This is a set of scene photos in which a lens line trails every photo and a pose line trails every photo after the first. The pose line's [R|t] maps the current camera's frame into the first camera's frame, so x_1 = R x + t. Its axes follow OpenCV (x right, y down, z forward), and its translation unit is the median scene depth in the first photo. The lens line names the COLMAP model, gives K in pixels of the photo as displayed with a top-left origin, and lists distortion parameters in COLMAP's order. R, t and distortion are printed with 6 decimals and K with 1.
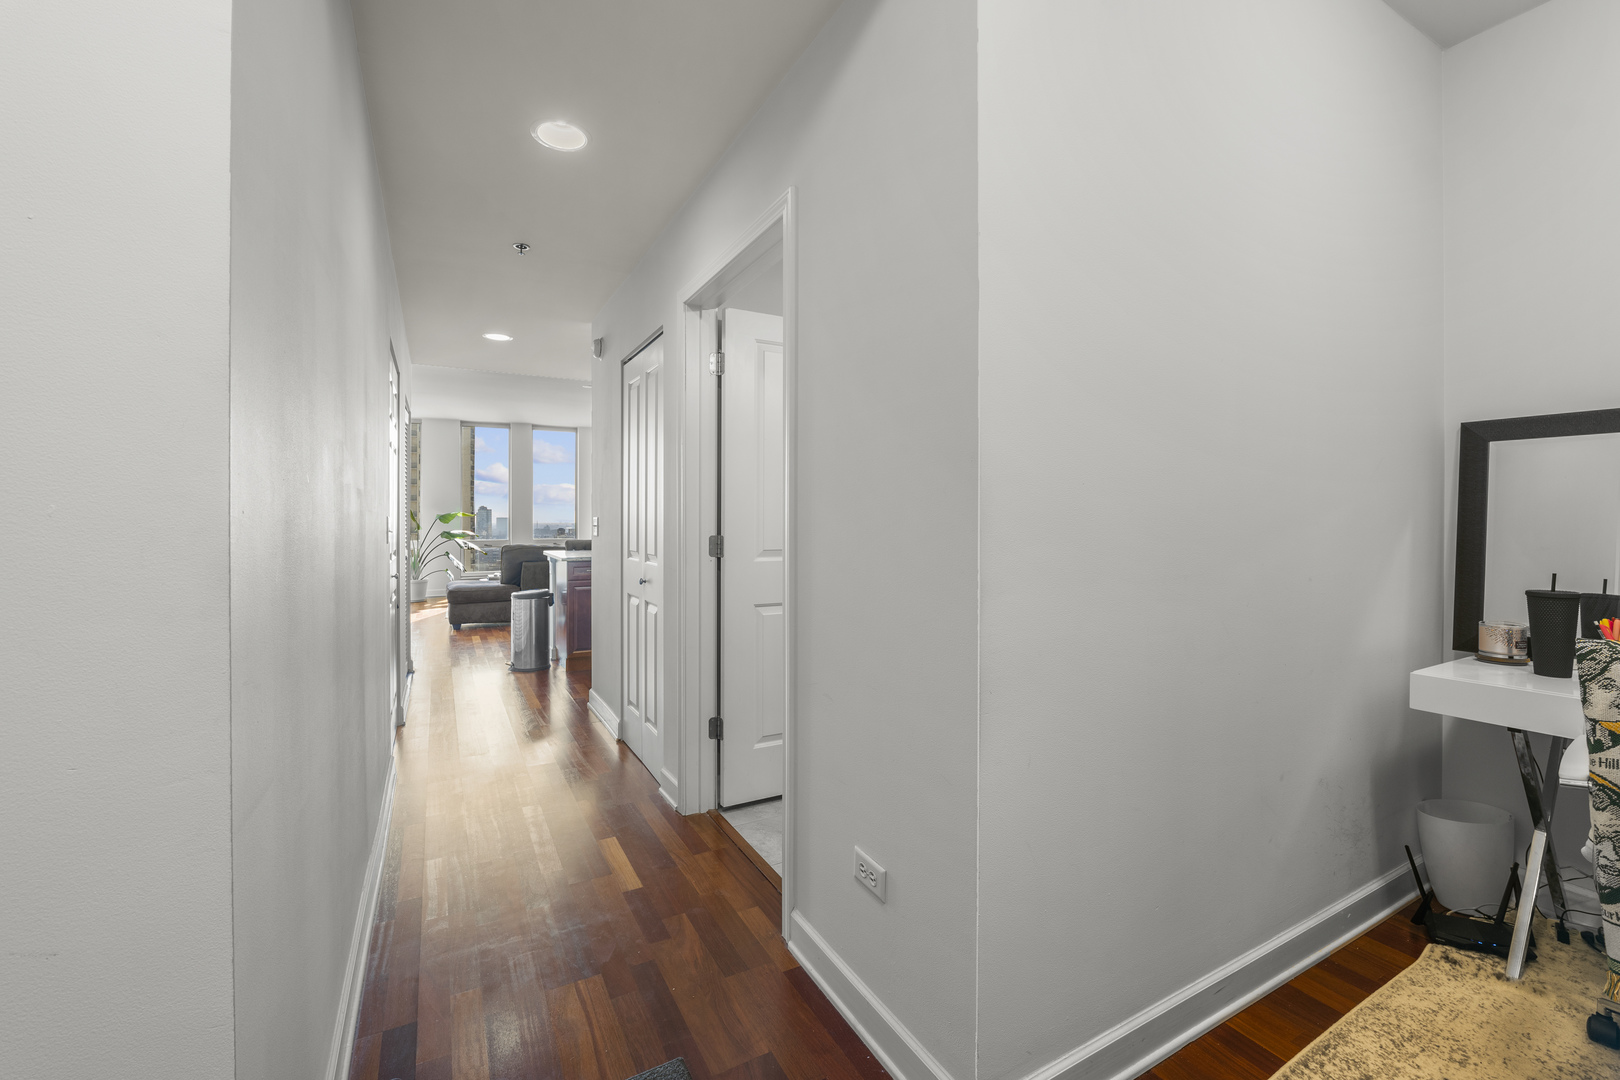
lens RADIAL K [[665.1, 0, 782.2], [0, 665.1, 527.1], [0, 0, 1]] dist [-0.008476, -0.000159]
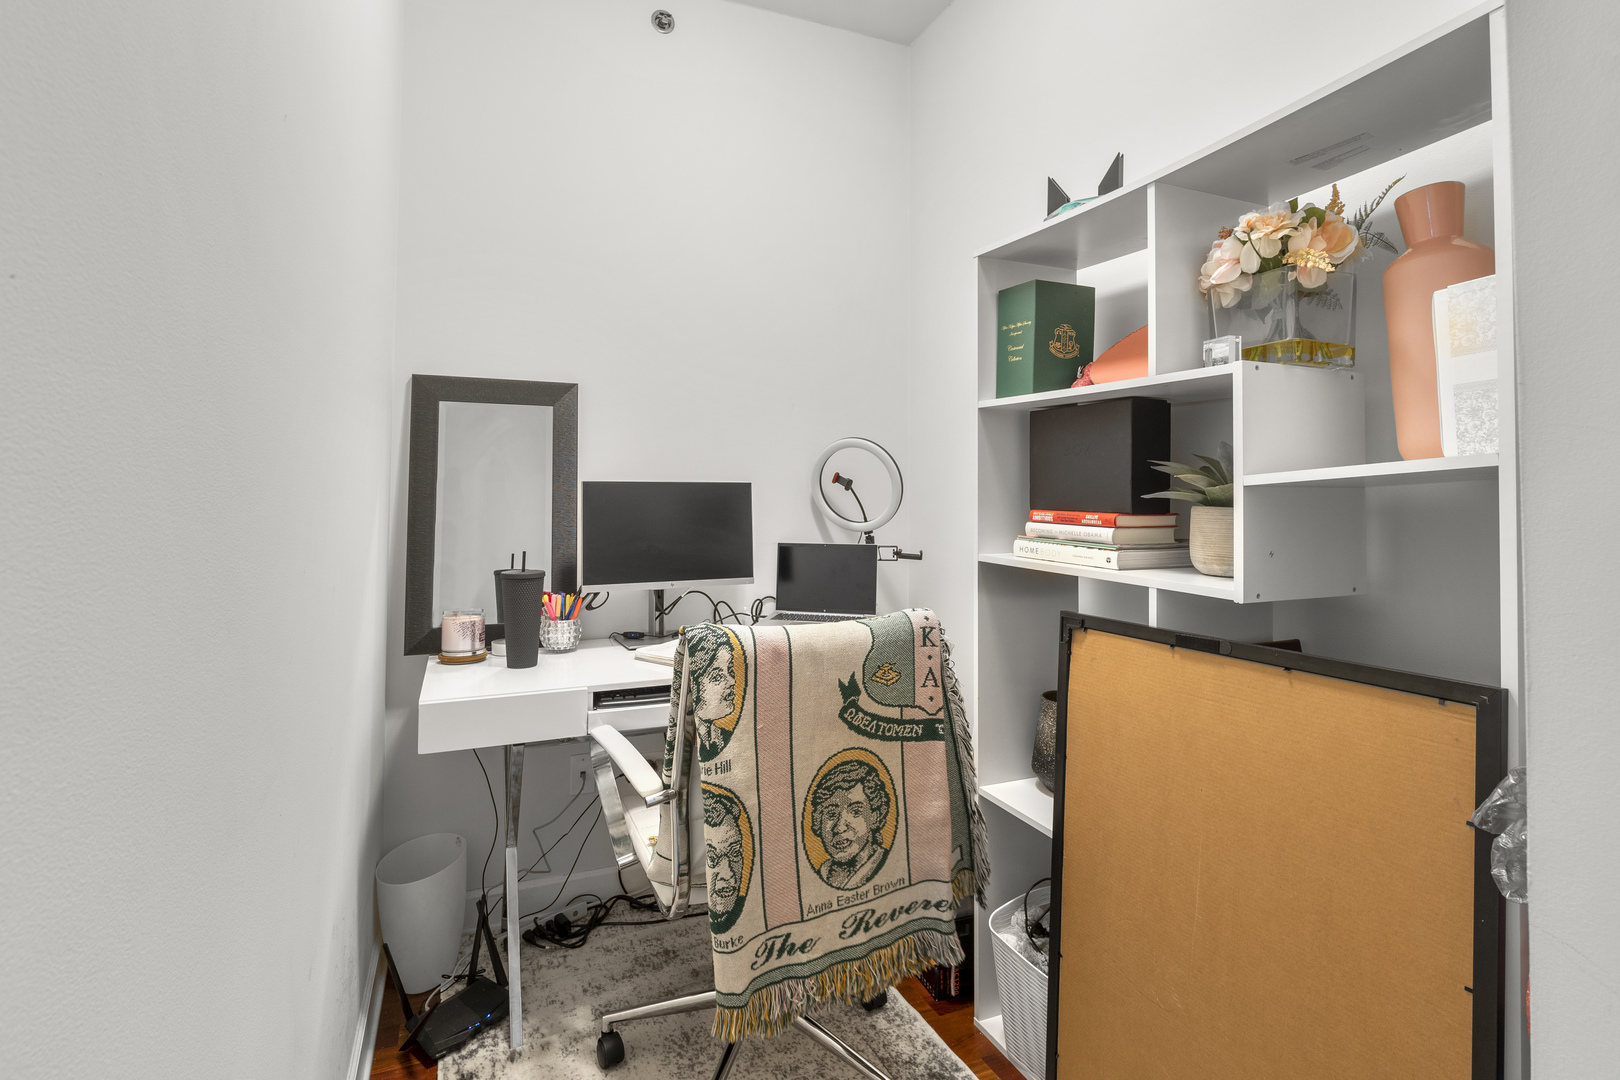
lens RADIAL K [[665.7, 0, 782.3], [0, 665.7, 520.0], [0, 0, 1]] dist [-0.007340, -0.000018]
pose [[0.015434, 0.013035, 0.999796, 0.374840], [-0.016854, 0.999776, -0.012775, 0.044182], [-0.999739, -0.016654, 0.015650, 0.889901]]
